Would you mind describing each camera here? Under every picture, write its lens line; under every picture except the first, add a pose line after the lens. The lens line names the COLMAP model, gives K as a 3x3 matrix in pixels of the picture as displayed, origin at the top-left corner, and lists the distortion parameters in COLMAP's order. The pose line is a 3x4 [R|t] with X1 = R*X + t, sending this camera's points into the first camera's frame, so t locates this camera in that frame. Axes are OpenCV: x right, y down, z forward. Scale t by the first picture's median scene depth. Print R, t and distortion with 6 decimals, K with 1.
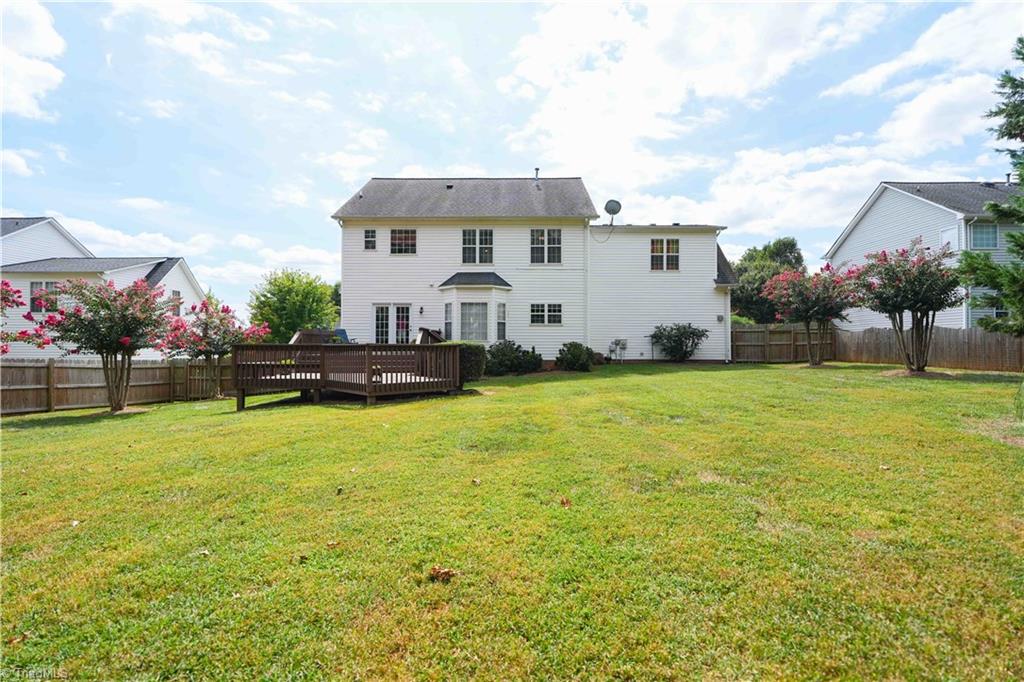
lens RADIAL K [[467.6, 0, 508.1], [0, 467.6, 338.5], [0, 0, 1]] dist [-0.001313, -0.000026]
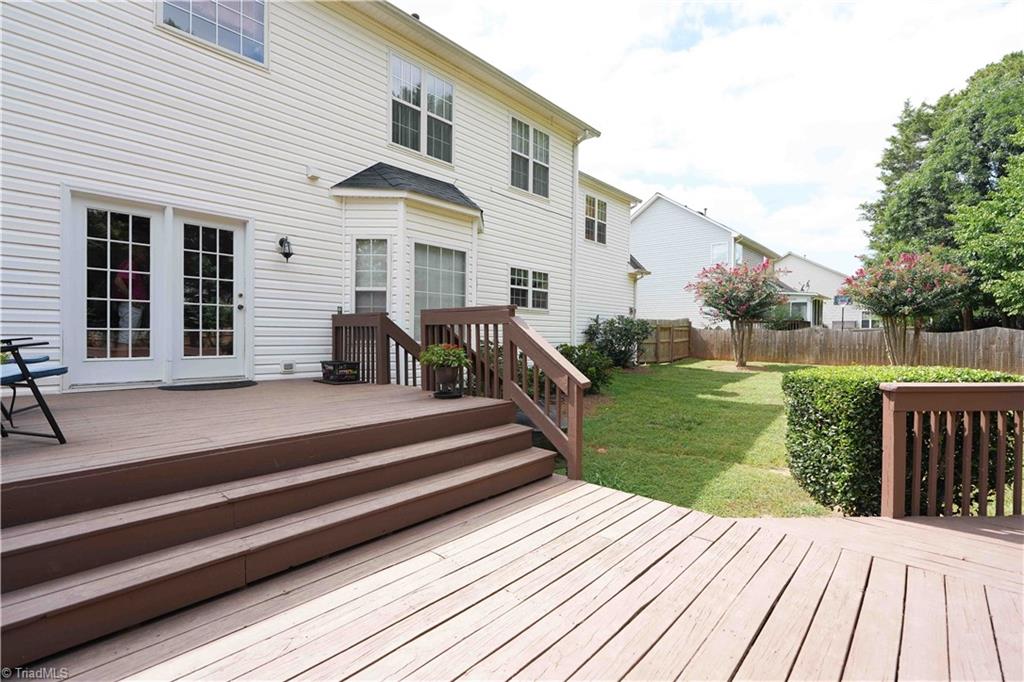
lens RADIAL K [[462.5, 0, 515.2], [0, 462.5, 341.1], [0, 0, 1]] dist [0.001267, 0.000422]
pose [[0.666831, -0.006198, 0.745183, -0.315824], [-0.019330, 0.999485, 0.025610, -0.007488], [-0.744959, -0.031482, 0.666368, 0.663136]]
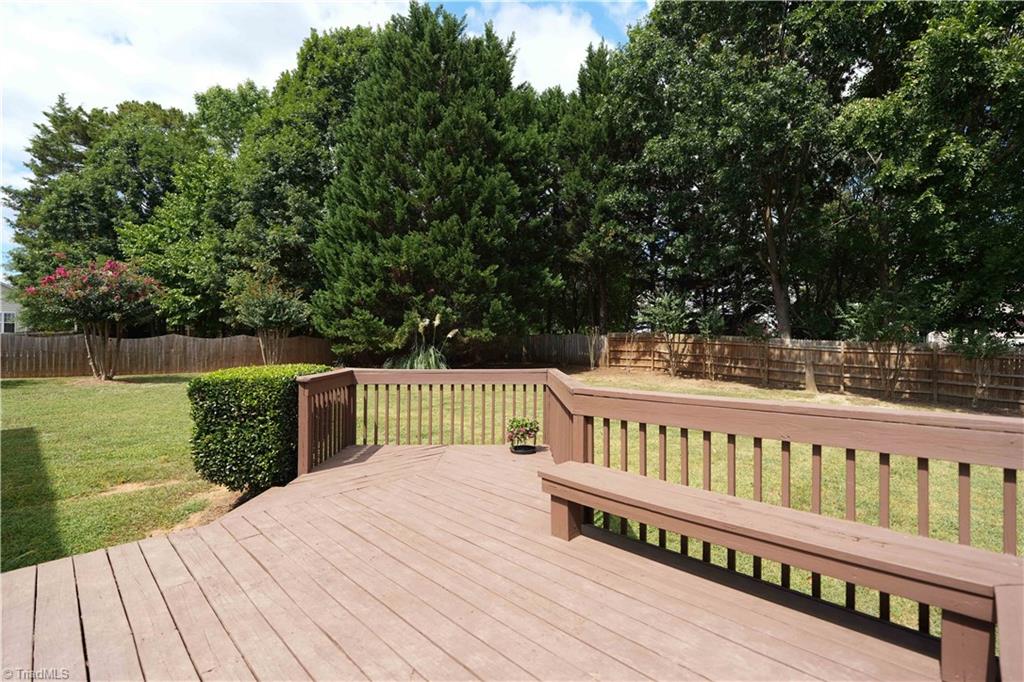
lens RADIAL K [[467.6, 0, 508.1], [0, 467.6, 338.5], [0, 0, 1]] dist [-0.001313, -0.000026]
pose [[-0.707648, 0.006878, 0.706532, -0.336922], [-0.013836, 0.999626, -0.023589, -0.005693], [-0.706430, -0.026468, -0.707288, 0.761349]]
